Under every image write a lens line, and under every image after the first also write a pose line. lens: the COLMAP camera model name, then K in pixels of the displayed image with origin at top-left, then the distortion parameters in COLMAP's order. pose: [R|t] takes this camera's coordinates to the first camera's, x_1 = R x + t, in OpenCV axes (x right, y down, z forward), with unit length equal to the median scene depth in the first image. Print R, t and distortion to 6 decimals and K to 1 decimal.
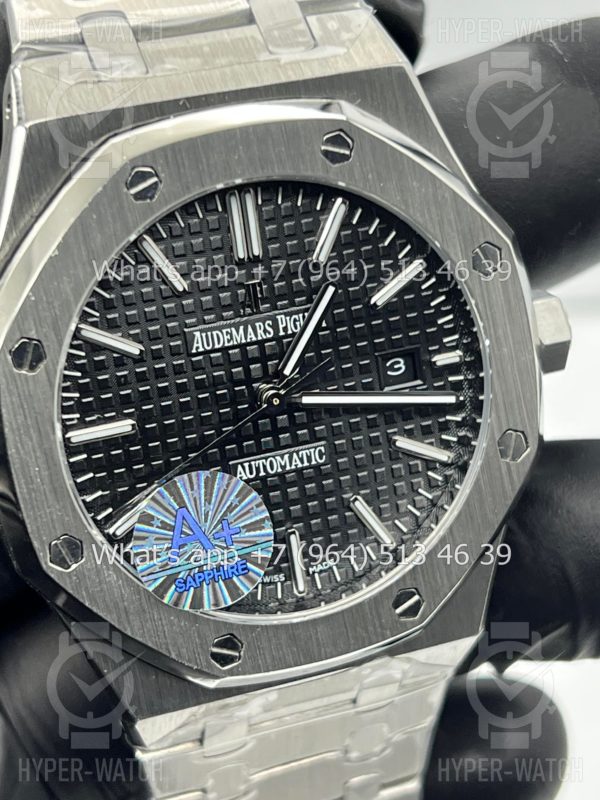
lens RADIAL K [[1897.7, 0, 300.0], [0, 1897.7, 400.0], [0, 0, 1]] dist [0.217466, -0.847684]
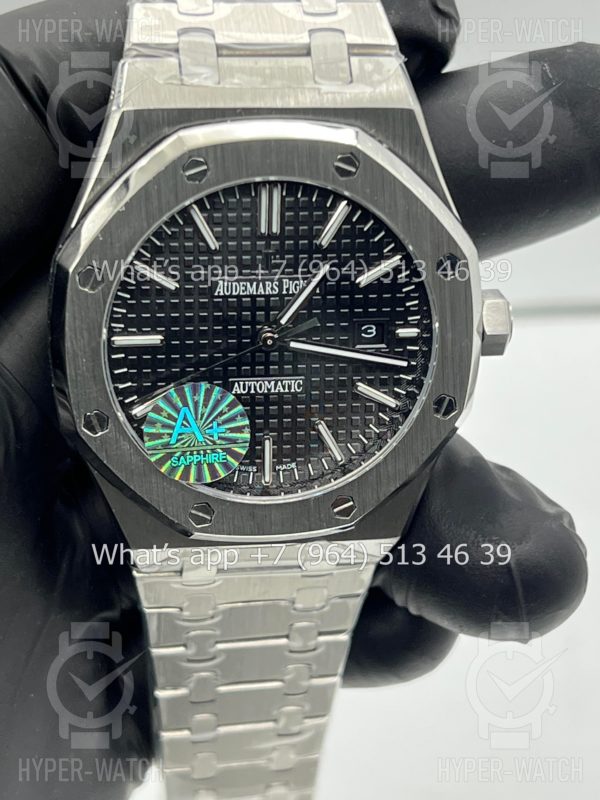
lens RADIAL K [[1897.7, 0, 300.0], [0, 1897.7, 400.0], [0, 0, 1]] dist [0.217466, -0.847684]
pose [[0.975506, 0.196476, -0.098923, 0.148031], [-0.185771, 0.976656, 0.107855, -0.107332], [0.117804, -0.086836, 0.989233, -0.326596]]
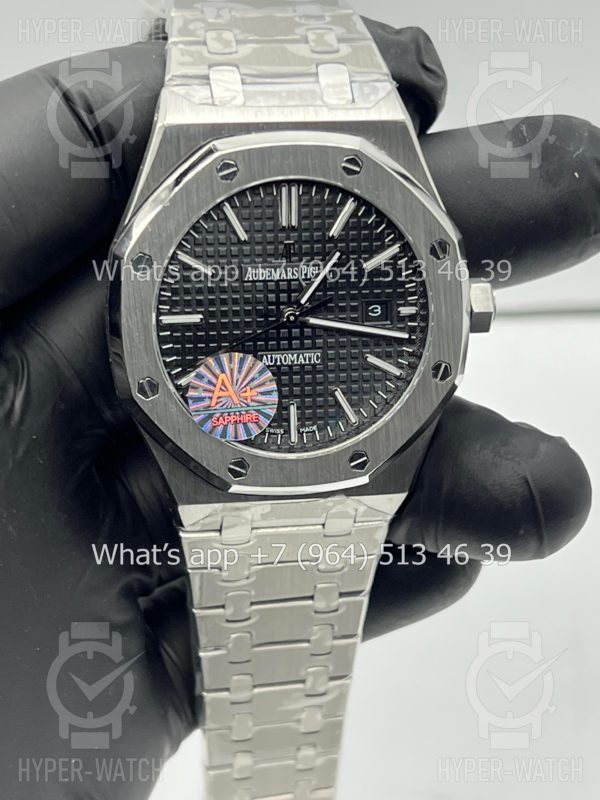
lens RADIAL K [[1897.7, 0, 300.0], [0, 1897.7, 400.0], [0, 0, 1]] dist [0.217466, -0.847684]
pose [[0.981588, 0.152442, -0.115096, 0.186509], [-0.154986, 0.987825, -0.013434, 0.088266], [0.111647, 0.031025, 0.993263, -0.576701]]
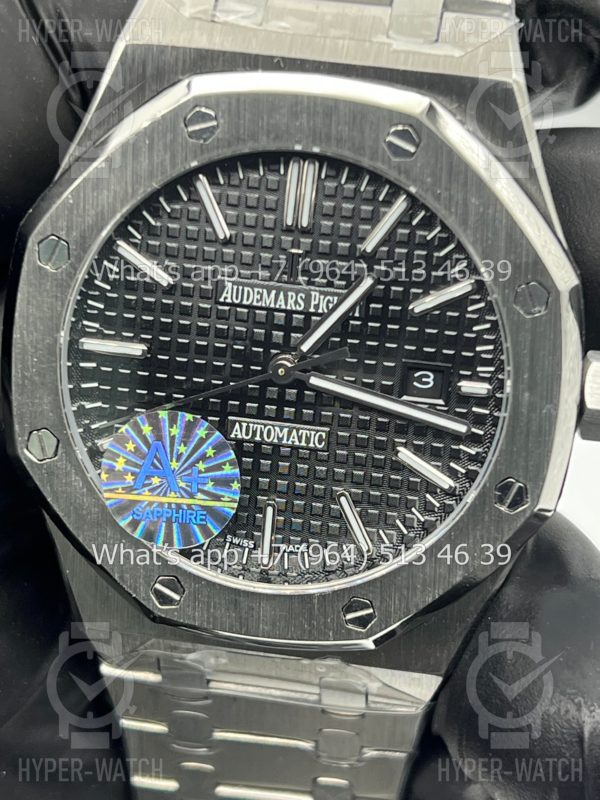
lens RADIAL K [[1897.7, 0, 300.0], [0, 1897.7, 400.0], [0, 0, 1]] dist [0.217466, -0.847684]
pose [[0.882503, 0.303662, -0.359135, 0.357628], [-0.306208, 0.950581, 0.051308, -0.039276], [0.356968, 0.064691, 0.931874, 0.070619]]
